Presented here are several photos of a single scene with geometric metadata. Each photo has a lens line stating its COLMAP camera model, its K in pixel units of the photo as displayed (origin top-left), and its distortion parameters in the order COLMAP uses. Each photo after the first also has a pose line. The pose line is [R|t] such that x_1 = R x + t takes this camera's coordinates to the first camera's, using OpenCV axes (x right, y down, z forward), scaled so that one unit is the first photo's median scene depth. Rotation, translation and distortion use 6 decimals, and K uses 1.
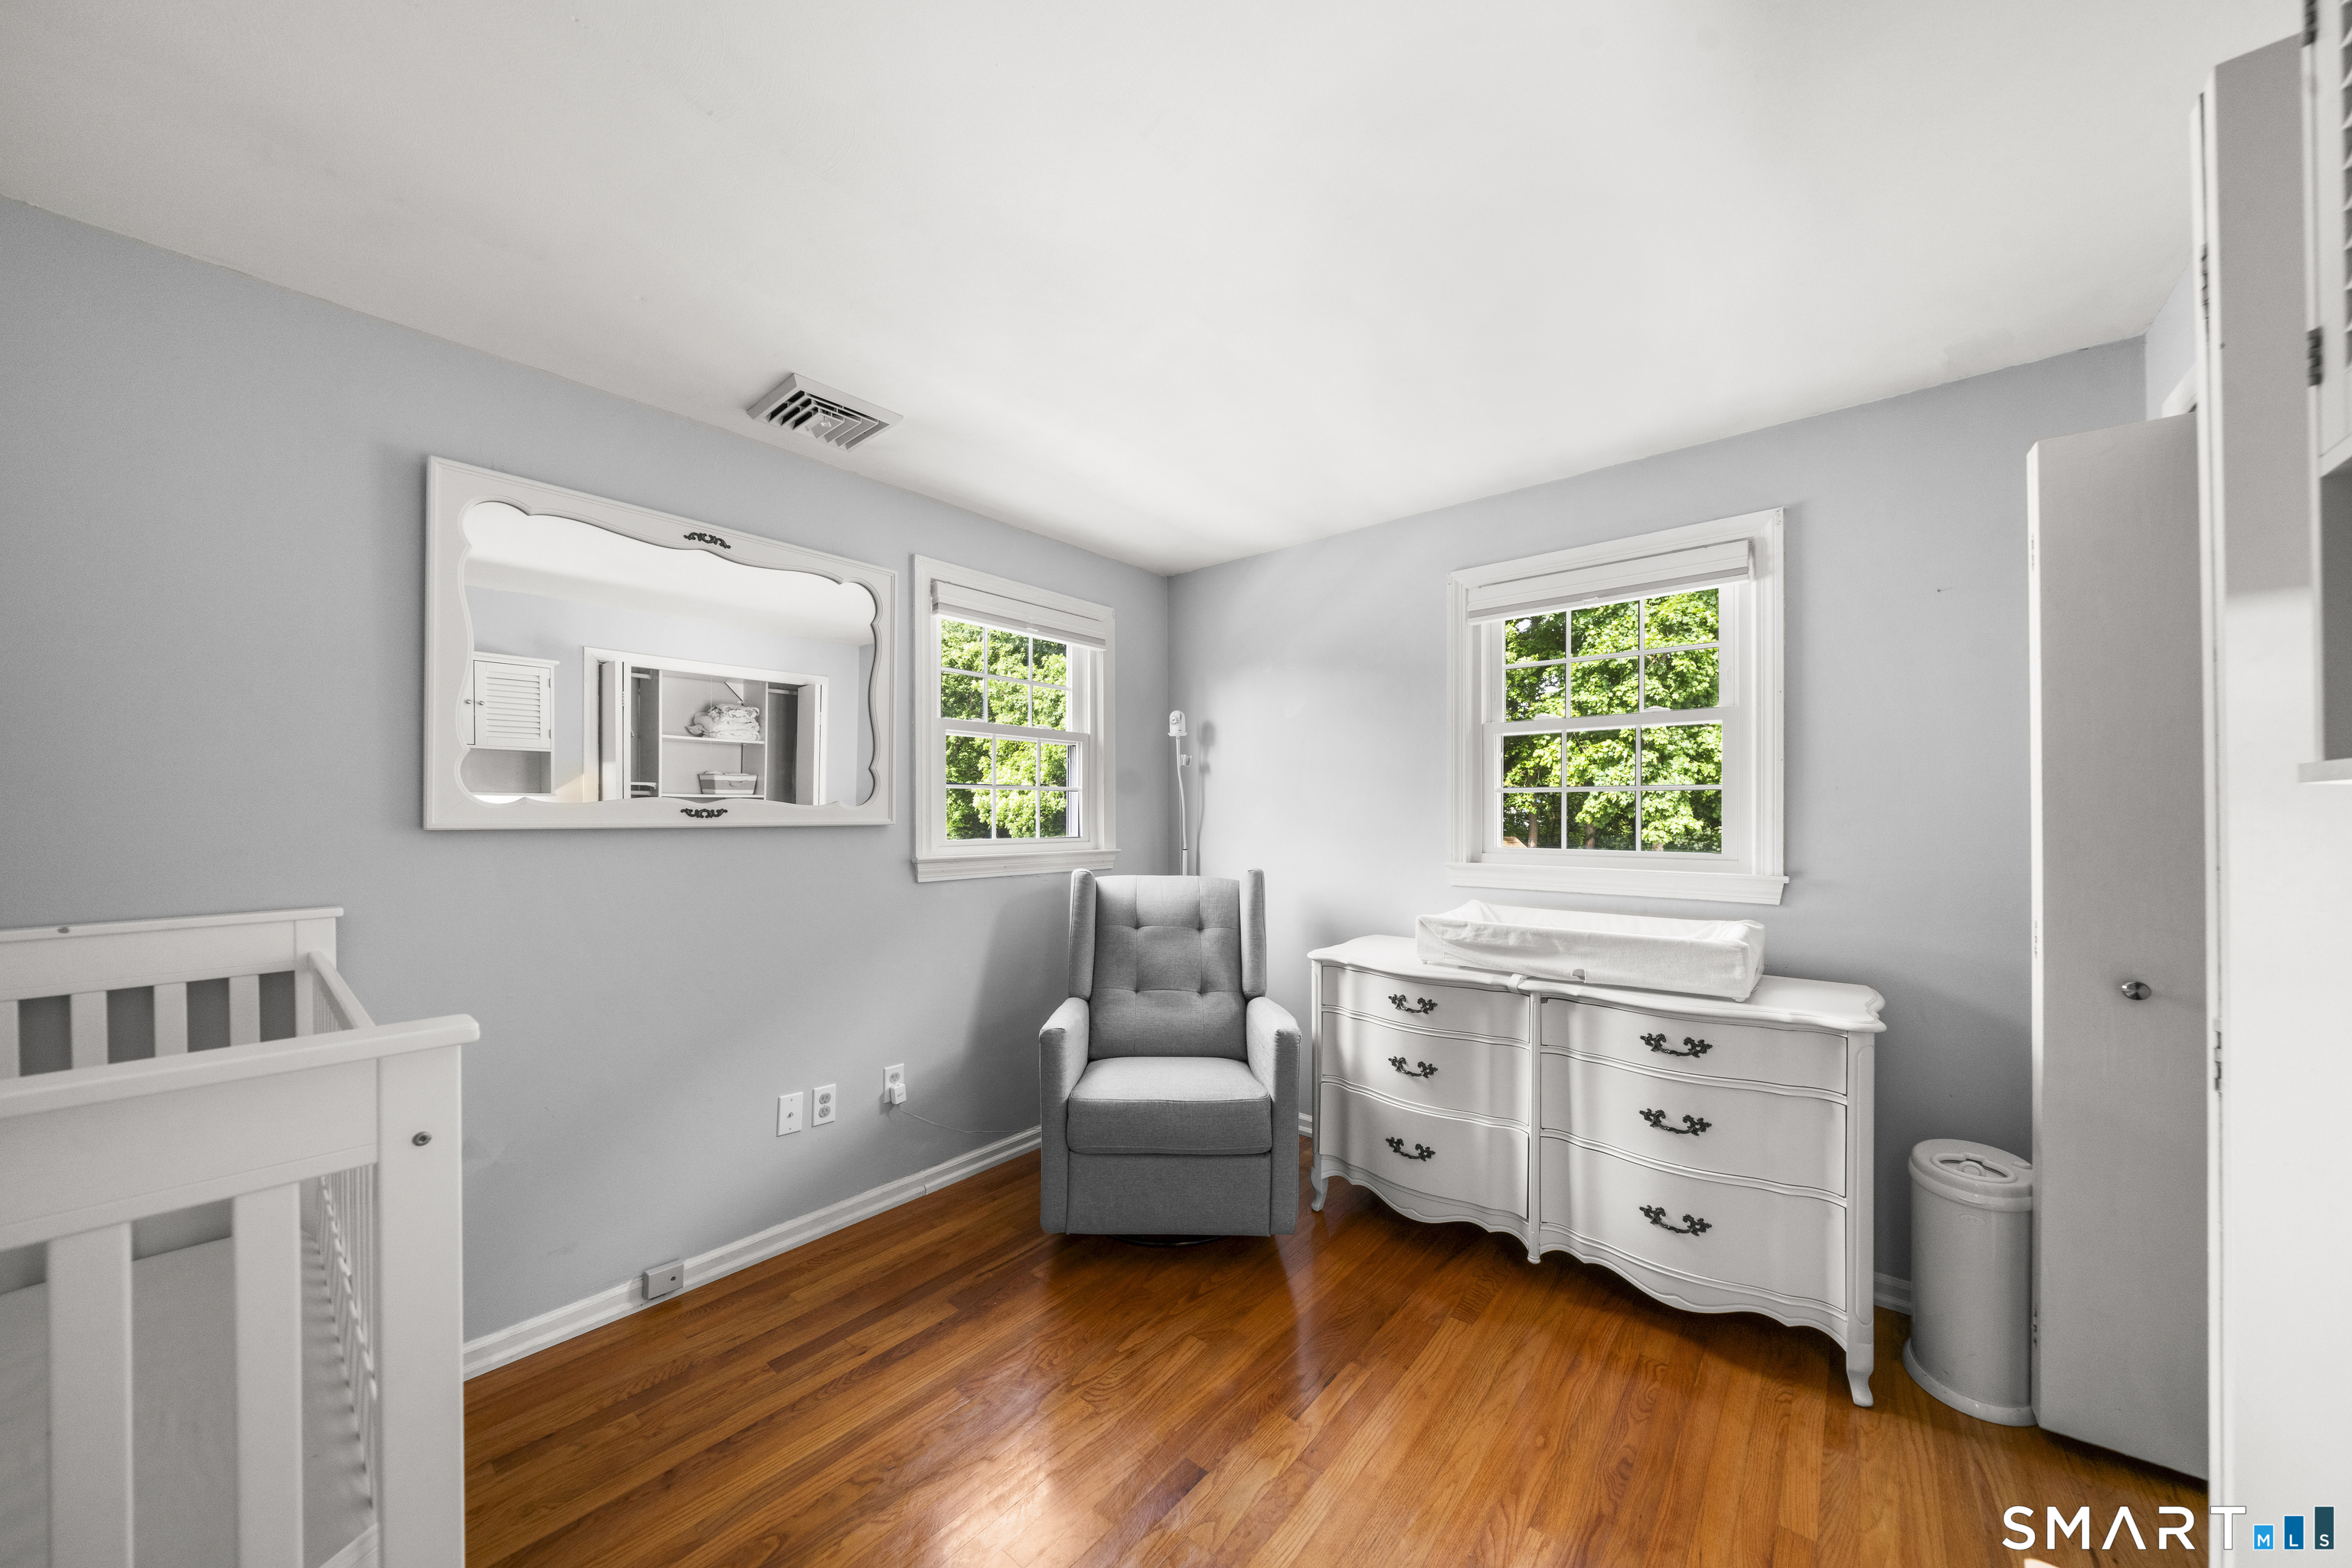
lens RADIAL K [[816.7, 0, 1184.2], [0, 816.7, 785.1], [0, 0, 1]] dist [-0.000999, -0.000059]
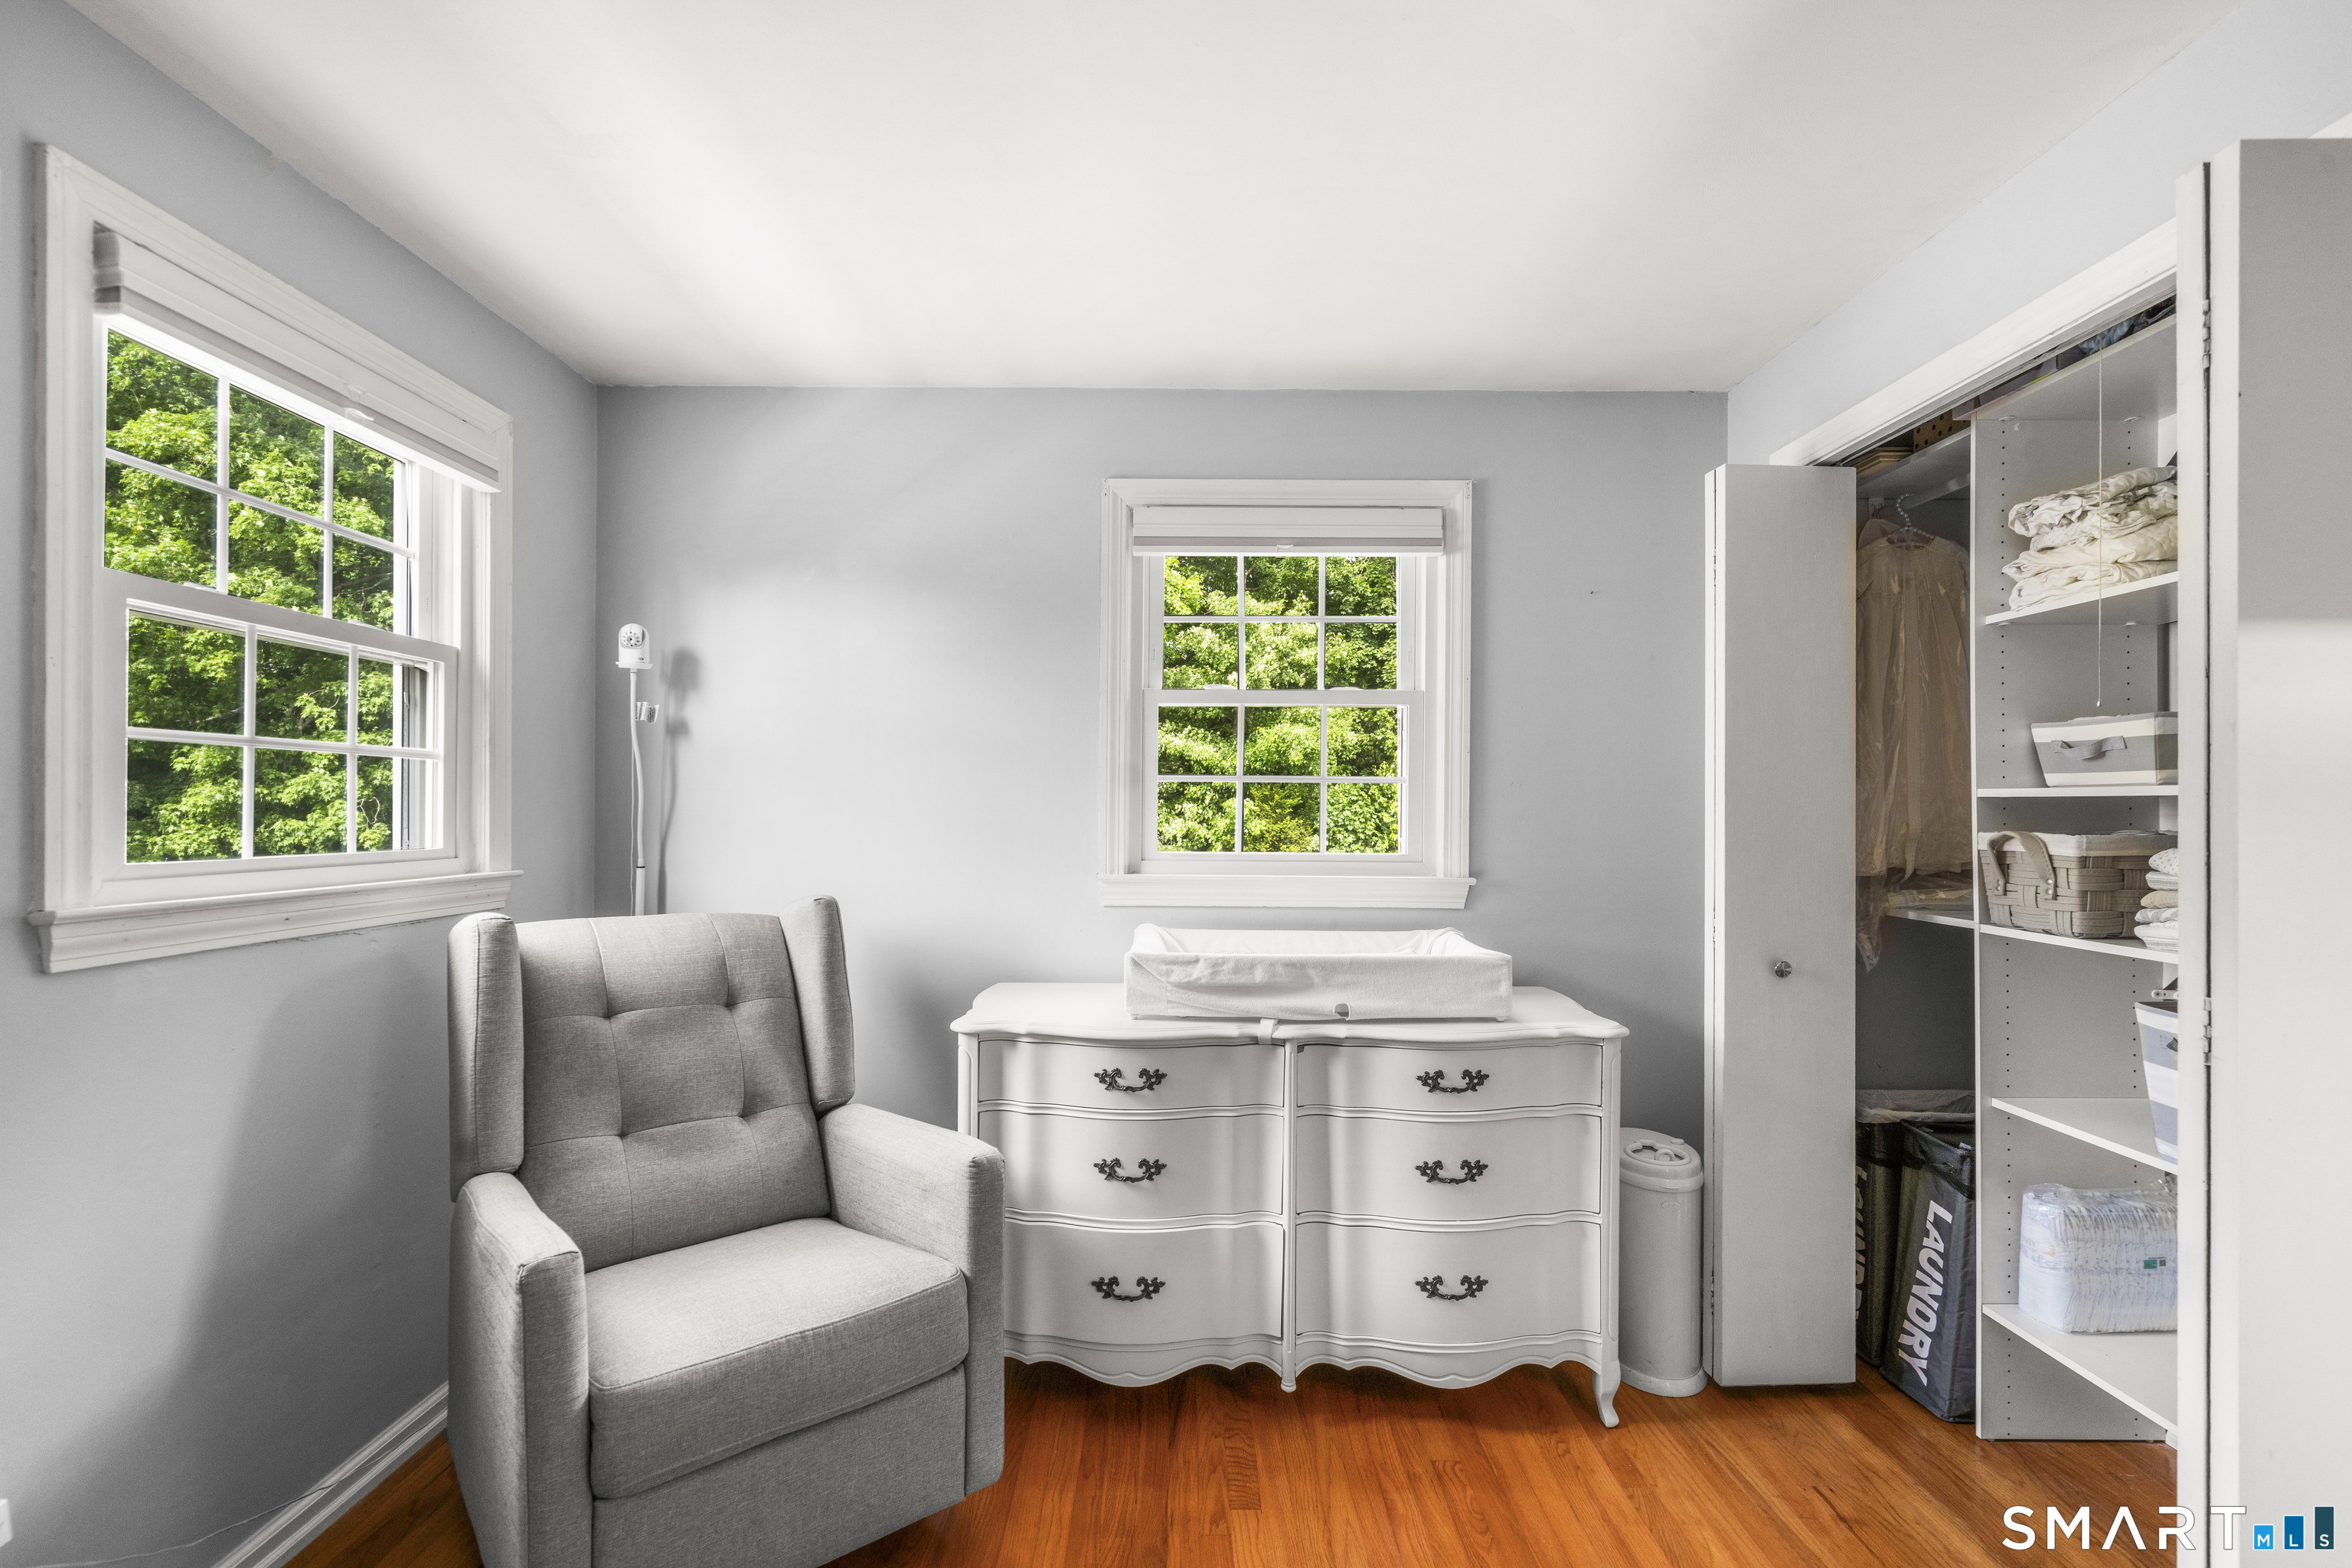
lens RADIAL K [[1029.0, 0, 1176.0], [0, 1029.0, 784.0], [0, 0, 1]] dist [0.000657, -0.000562]
pose [[0.765567, 0.020594, 0.643026, -0.268696], [-0.029286, 0.999567, 0.002854, 0.011140], [-0.642689, -0.021017, 0.765839, 0.309849]]
